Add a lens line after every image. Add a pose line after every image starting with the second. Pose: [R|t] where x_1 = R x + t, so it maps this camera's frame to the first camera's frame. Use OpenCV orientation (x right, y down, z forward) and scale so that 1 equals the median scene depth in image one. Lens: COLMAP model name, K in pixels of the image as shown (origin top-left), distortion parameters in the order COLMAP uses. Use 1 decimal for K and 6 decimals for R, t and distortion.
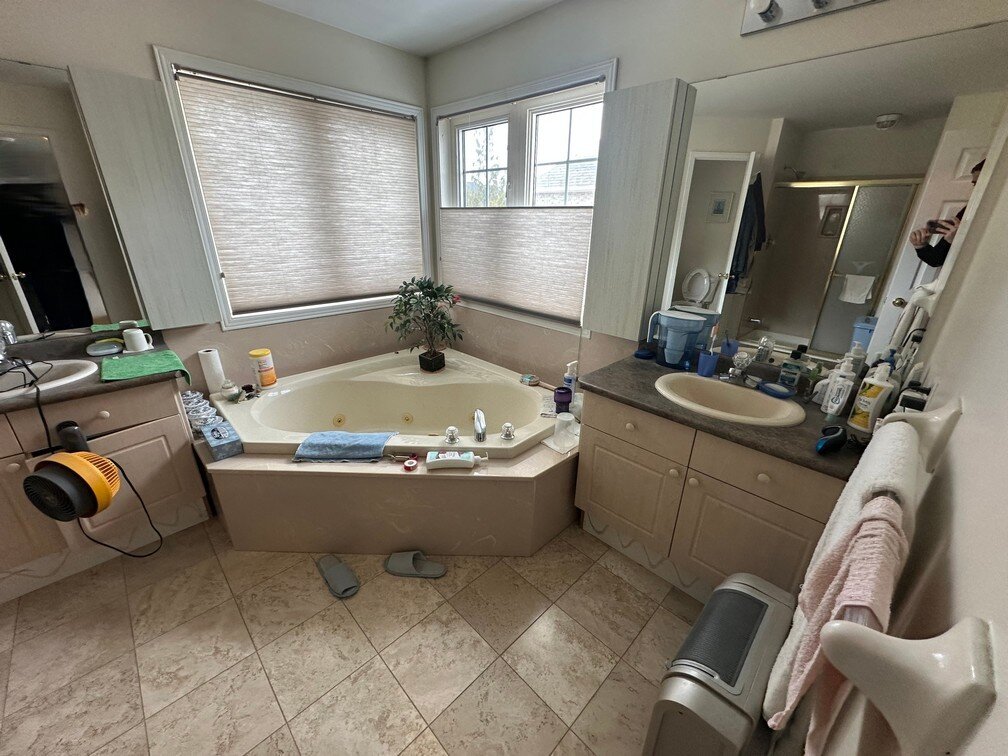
lens RADIAL K [[401.1, 0, 501.9], [0, 401.1, 377.6], [0, 0, 1]] dist [-0.001325, -0.000003]
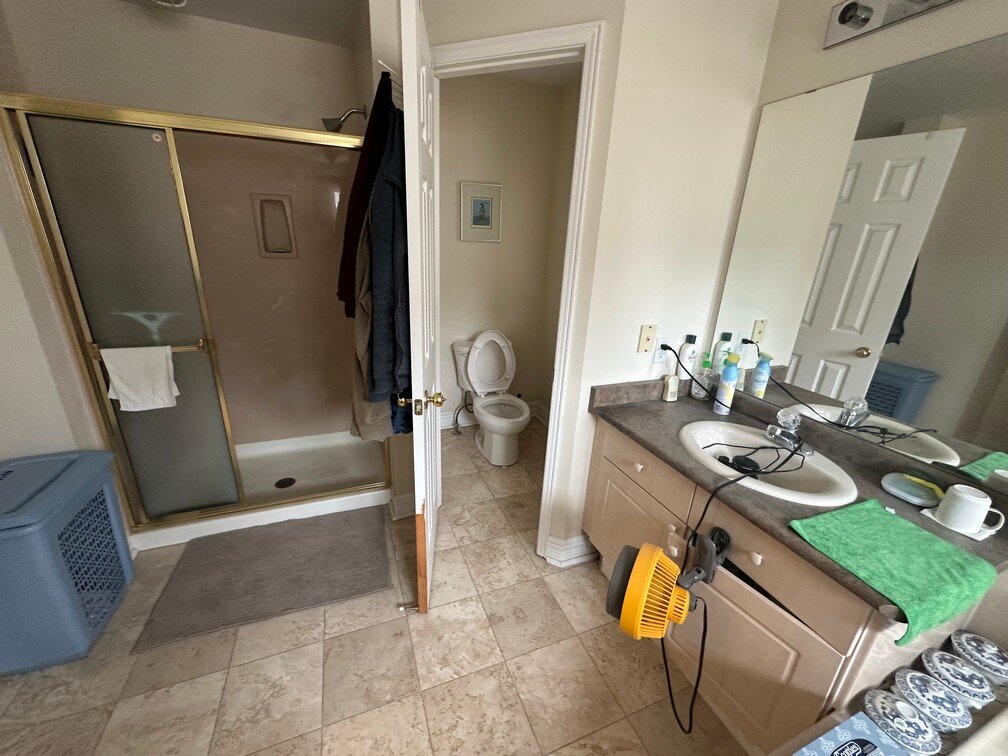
lens RADIAL K [[401.1, 0, 503.8], [0, 401.1, 379.5], [0, 0, 1]] dist [-0.001325, -0.000003]
pose [[-0.388777, 0.275278, -0.879246, -0.305311], [-0.388342, 0.816444, 0.427329, -0.250114], [0.835489, 0.507584, -0.210513, 0.592940]]
